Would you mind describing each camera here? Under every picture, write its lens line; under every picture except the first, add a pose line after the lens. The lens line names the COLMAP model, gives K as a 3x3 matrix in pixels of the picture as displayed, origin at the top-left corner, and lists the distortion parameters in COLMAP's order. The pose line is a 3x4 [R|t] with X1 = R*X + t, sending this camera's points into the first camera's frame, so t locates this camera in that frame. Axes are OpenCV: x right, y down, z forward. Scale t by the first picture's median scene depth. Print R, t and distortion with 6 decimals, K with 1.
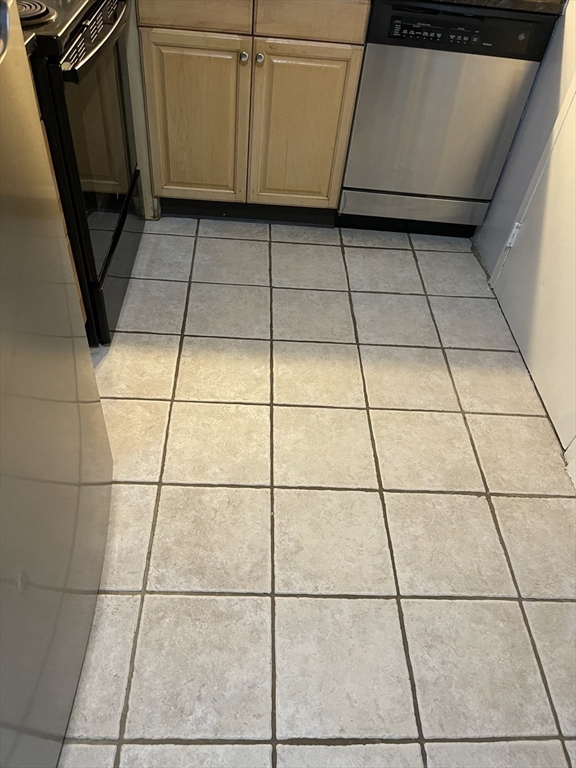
lens RADIAL K [[583.7, 0, 289.1], [0, 583.7, 386.6], [0, 0, 1]] dist [0.042644, -0.067506]
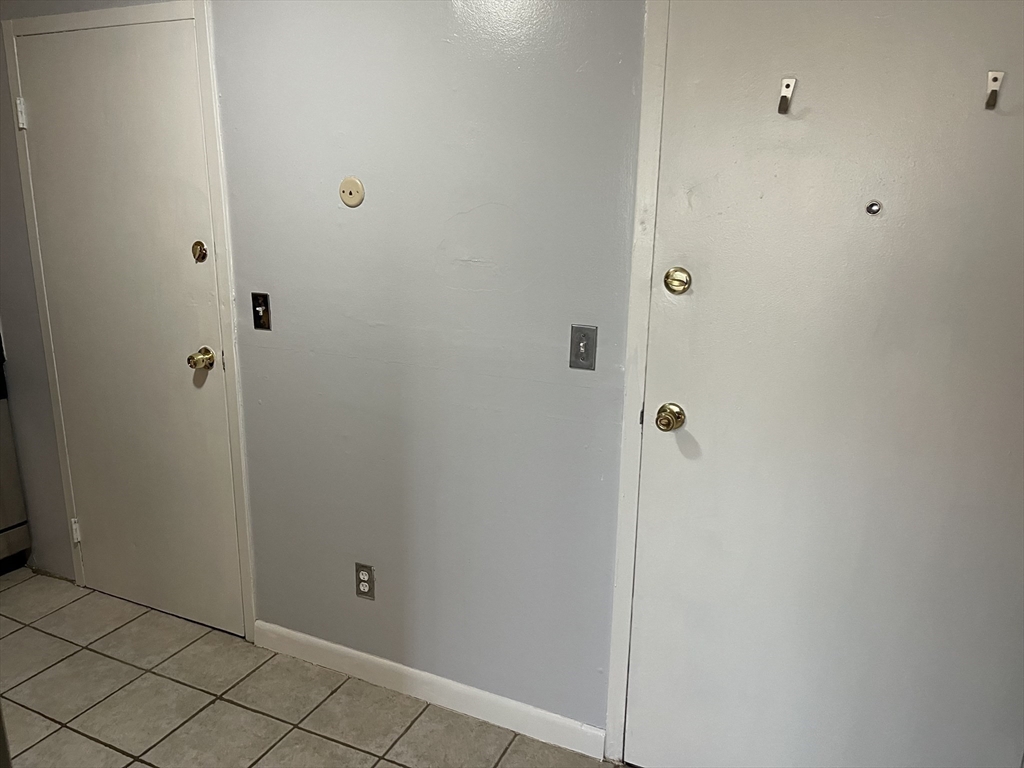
lens RADIAL K [[778.3, 0, 513.0], [0, 778.3, 382.5], [0, 0, 1]] dist [0.042644, -0.067506]
pose [[0.446365, -0.295622, 0.844610, -0.475341], [0.658286, 0.747822, -0.086151, 0.226608], [-0.606149, 0.594449, 0.528406, -0.460180]]
